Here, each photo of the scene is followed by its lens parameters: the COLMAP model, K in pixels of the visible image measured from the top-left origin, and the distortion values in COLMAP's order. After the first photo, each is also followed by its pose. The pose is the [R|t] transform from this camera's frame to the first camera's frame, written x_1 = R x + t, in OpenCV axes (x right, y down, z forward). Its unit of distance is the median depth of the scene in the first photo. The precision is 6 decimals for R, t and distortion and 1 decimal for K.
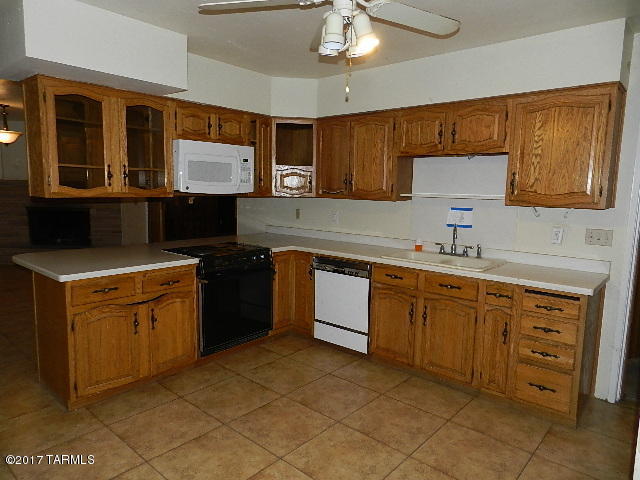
lens RADIAL K [[431.9, 0, 321.2], [0, 431.9, 240.8], [0, 0, 1]] dist [0.018385, -0.004076]
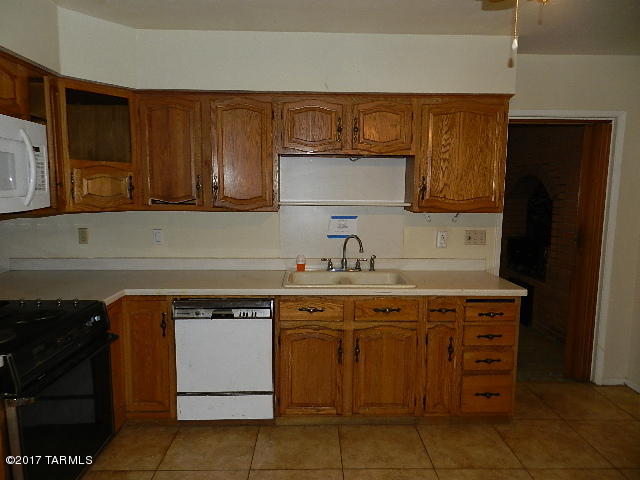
lens RADIAL K [[431.9, 0, 320.6], [0, 431.9, 240.5], [0, 0, 1]] dist [0.018385, -0.004076]
pose [[0.738169, -0.092623, 0.668227, -0.312116], [0.090340, 0.995180, 0.038147, -0.066019], [-0.668540, 0.032209, 0.742978, 0.392356]]
